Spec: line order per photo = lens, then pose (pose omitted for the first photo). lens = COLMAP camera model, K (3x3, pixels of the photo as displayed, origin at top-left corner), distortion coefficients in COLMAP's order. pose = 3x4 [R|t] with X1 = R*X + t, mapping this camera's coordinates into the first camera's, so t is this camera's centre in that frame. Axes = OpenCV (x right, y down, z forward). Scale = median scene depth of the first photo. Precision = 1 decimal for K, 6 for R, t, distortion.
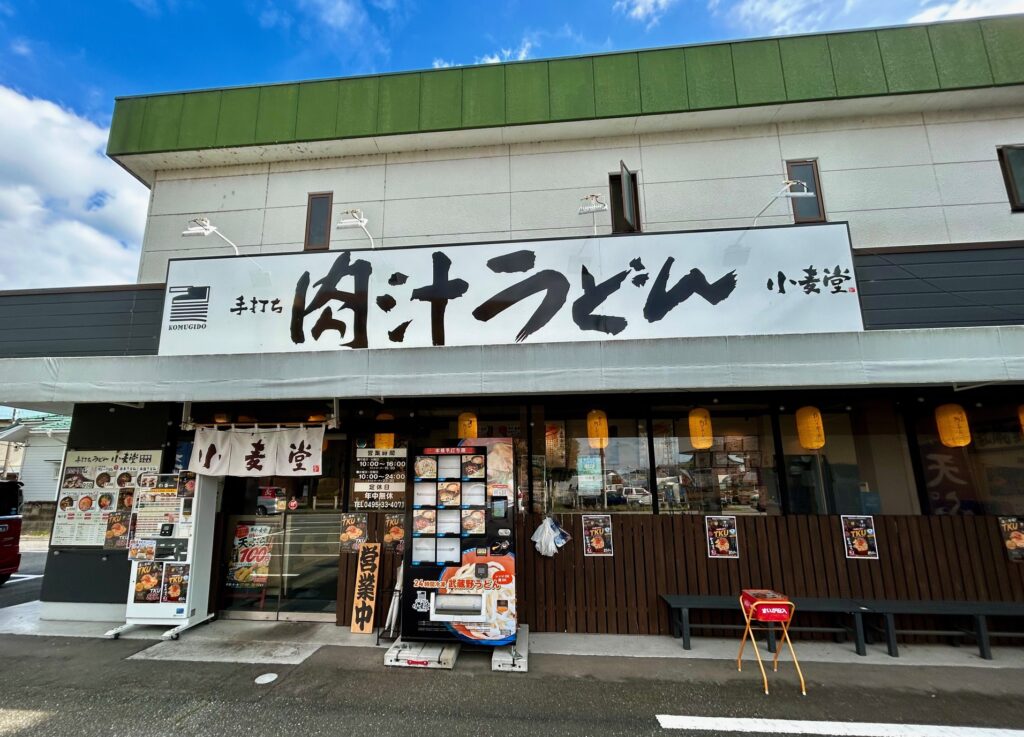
lens RADIAL K [[442.0, 0, 488.3], [0, 442.0, 402.4], [0, 0, 1]] dist [-0.008548, 0.005826]
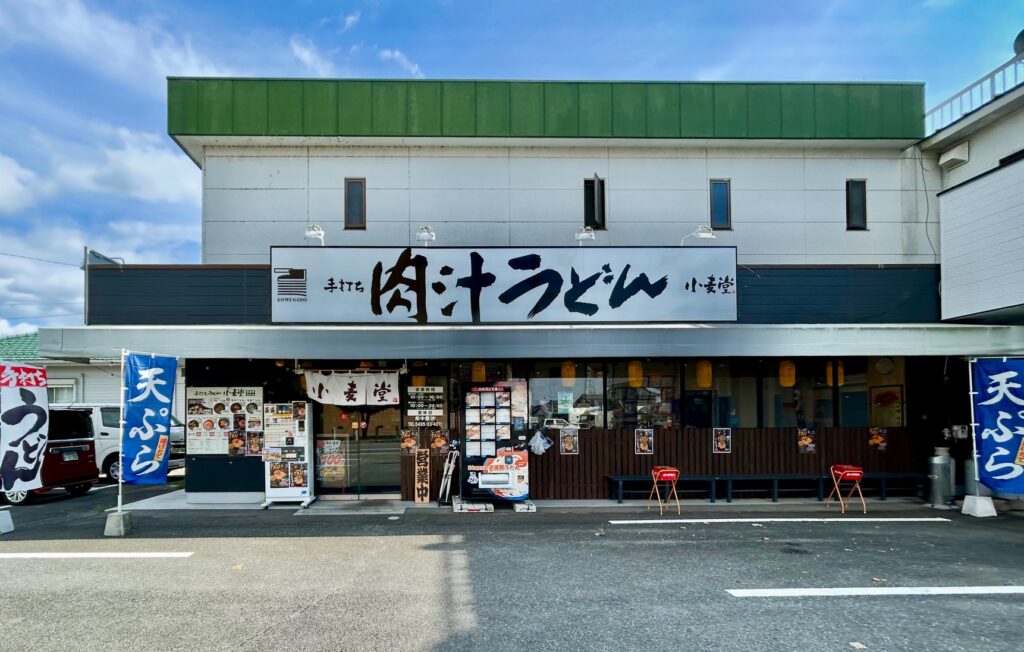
lens RADIAL K [[499.3, 0, 442.5], [0, 499.3, 412.0], [0, 0, 1]] dist [0.001567, -0.000243]
pose [[0.993912, -0.002233, 0.110156, -0.404424], [-0.016857, 0.984942, 0.172061, -0.106111], [-0.108882, -0.172871, 0.978908, -0.691433]]
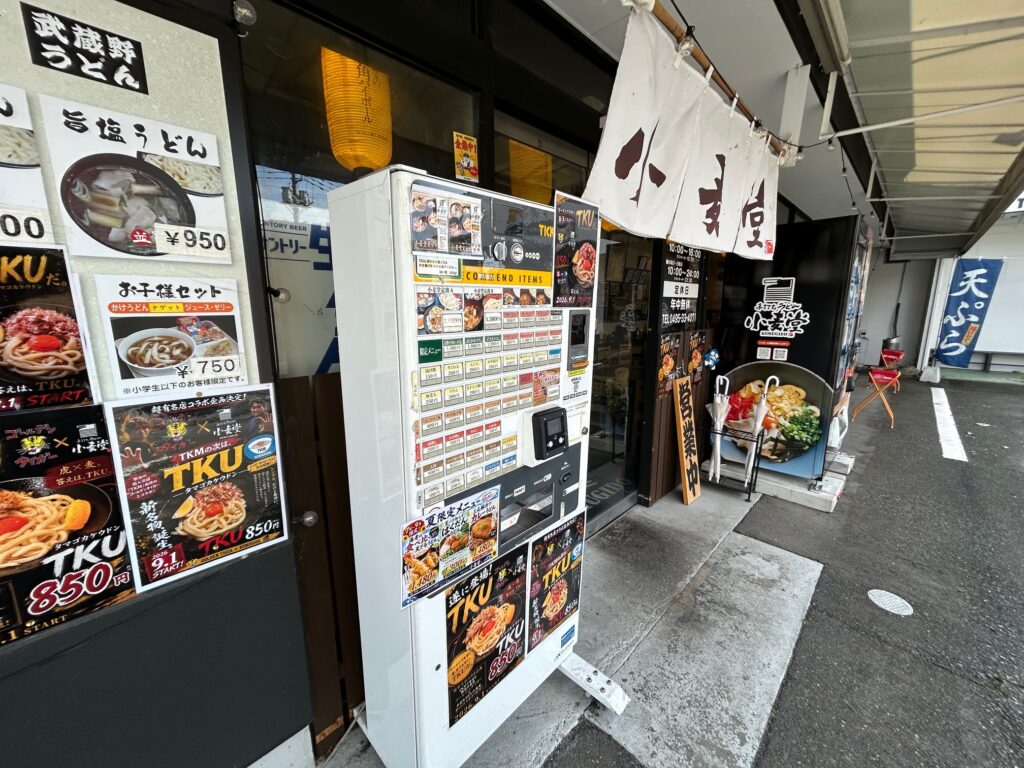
lens RADIAL K [[418.6, 0, 512.0], [0, 418.6, 384.0], [0, 0, 1]] dist [-0.000507, 0.000145]
pose [[0.617313, -0.145765, 0.773096, -0.932499], [-0.148177, 0.943555, 0.296223, 0.194576], [-0.772637, -0.297418, 0.560870, 0.892745]]
